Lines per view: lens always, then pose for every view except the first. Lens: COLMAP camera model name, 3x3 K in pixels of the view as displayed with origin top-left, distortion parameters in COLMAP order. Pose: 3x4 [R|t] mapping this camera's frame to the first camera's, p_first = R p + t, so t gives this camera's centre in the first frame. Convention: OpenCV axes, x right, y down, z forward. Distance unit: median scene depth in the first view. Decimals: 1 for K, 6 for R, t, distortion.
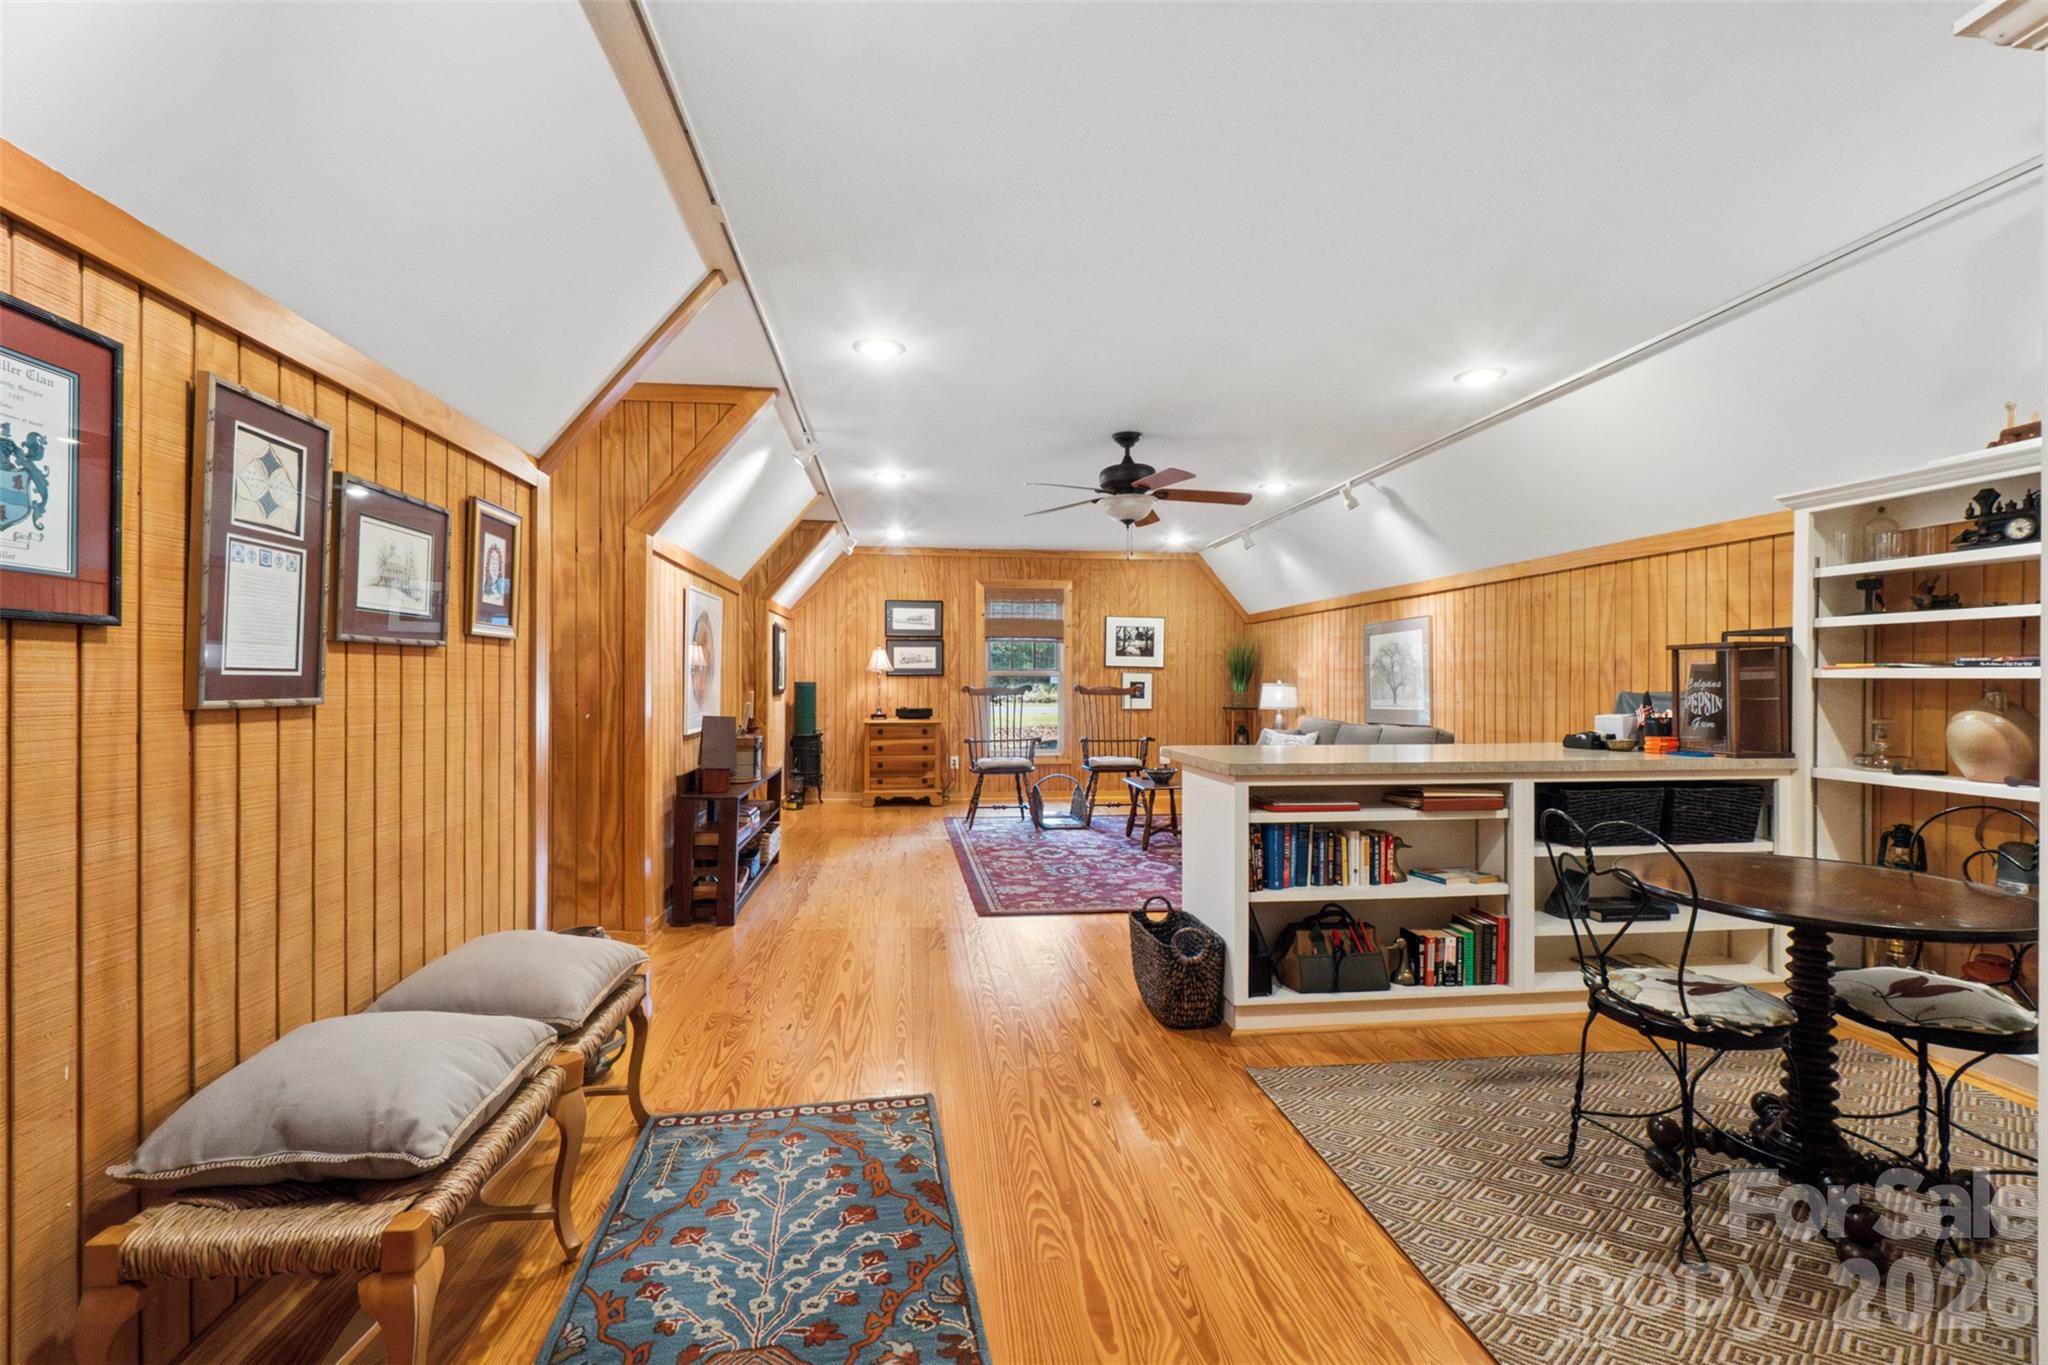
lens RADIAL K [[898.0, 0, 1024.0], [0, 898.0, 682.5], [0, 0, 1]] dist [-0.000328, -0.000118]
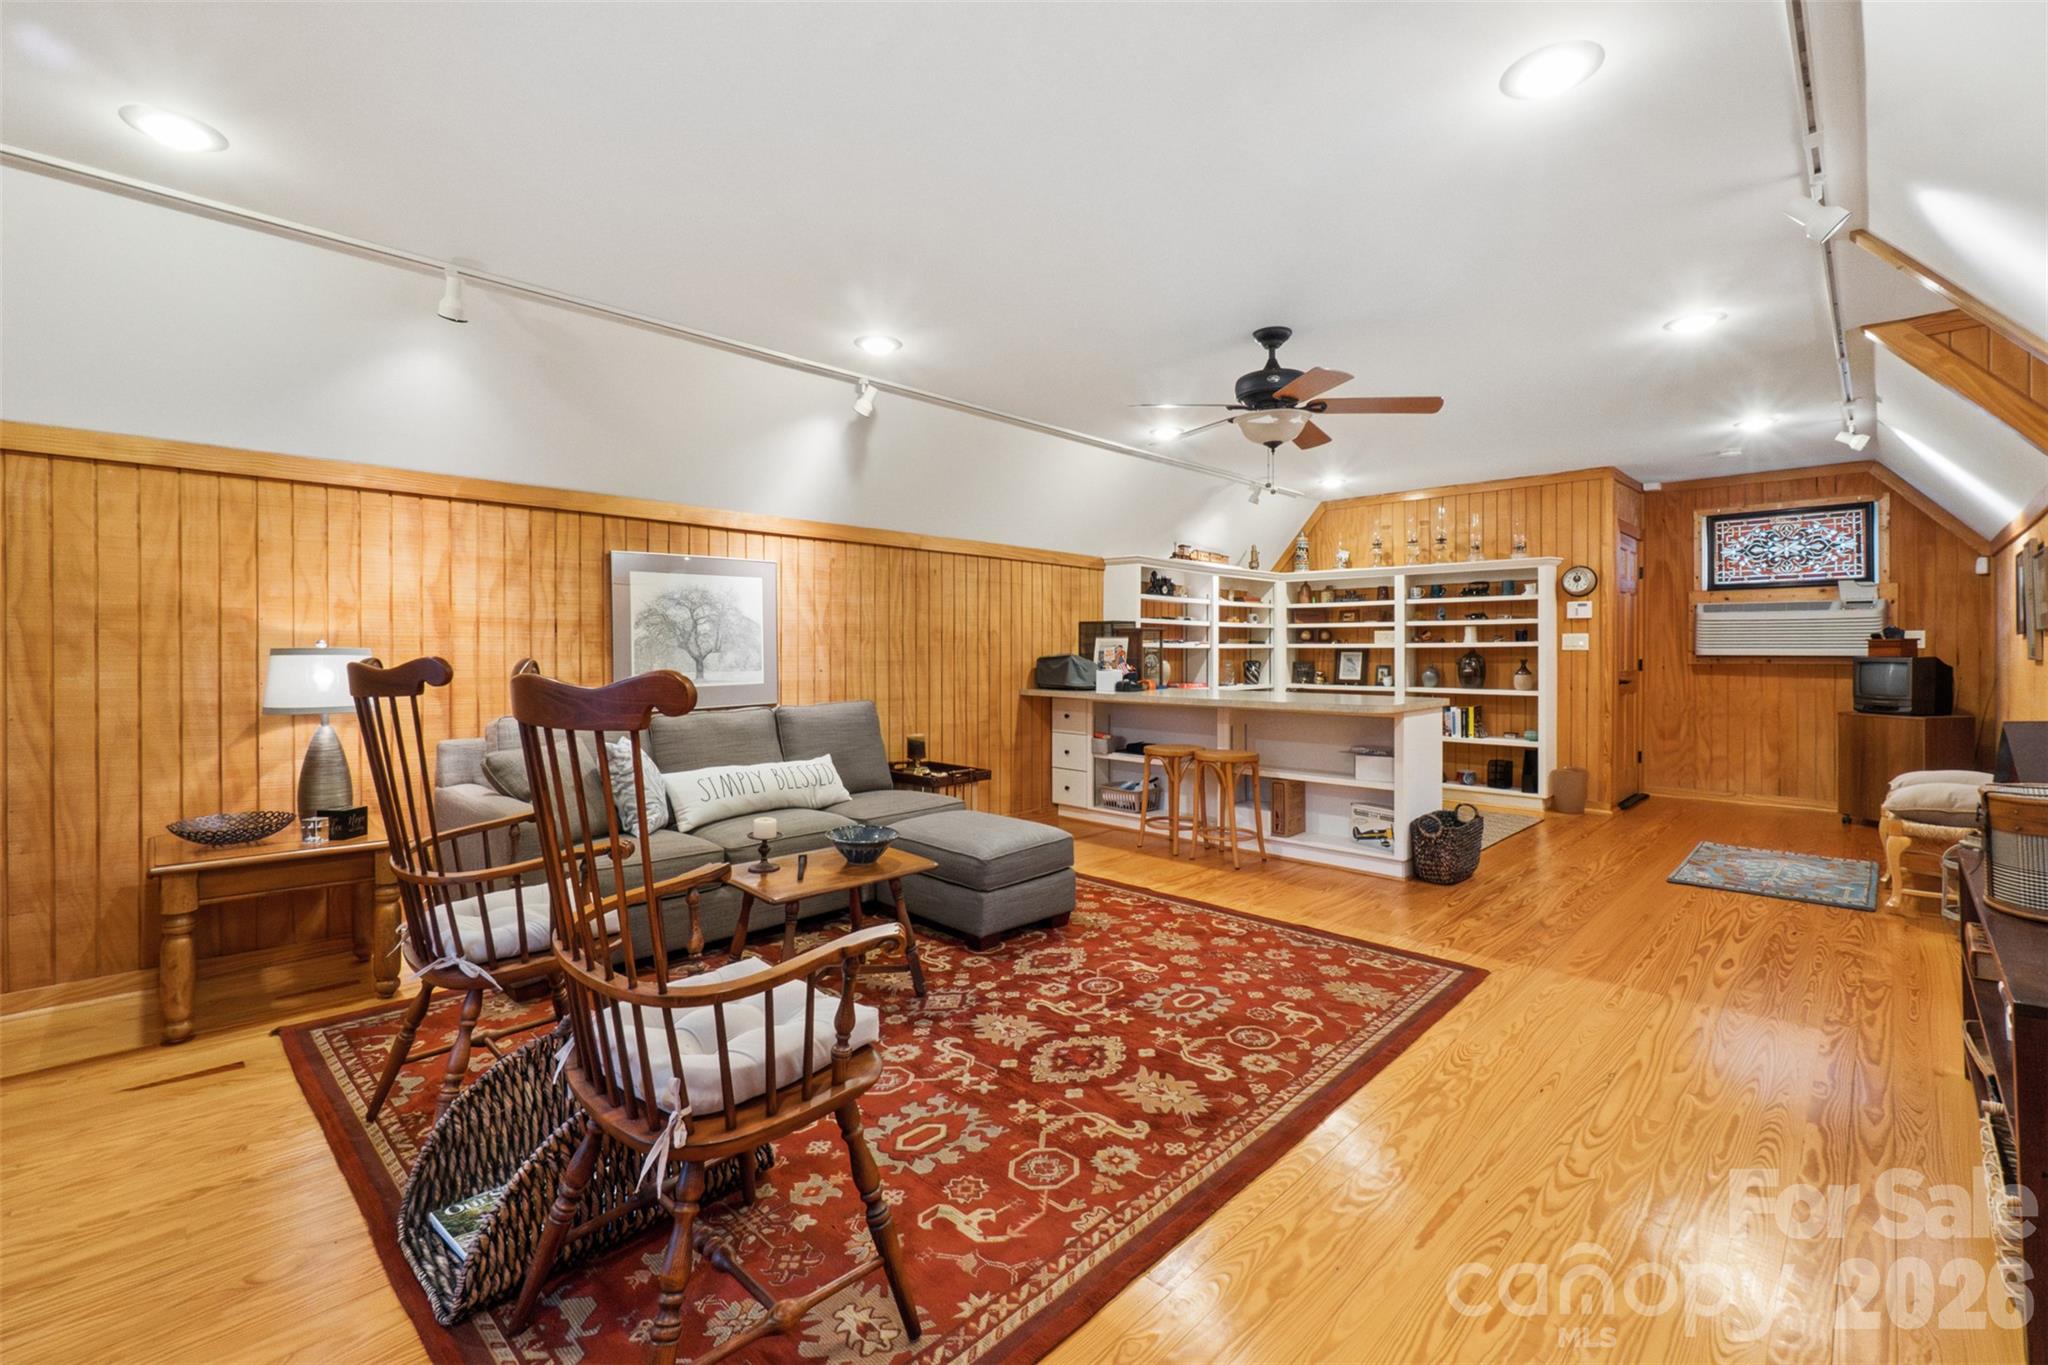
lens RADIAL K [[890.3, 0, 1010.5], [0, 890.3, 644.1], [0, 0, 1]] dist [-0.002676, -0.000675]
pose [[-0.626001, 0.003931, 0.779812, -0.331188], [-0.002687, 0.999970, -0.007198, 0.001937], [-0.779818, -0.006601, -0.625972, 1.590060]]
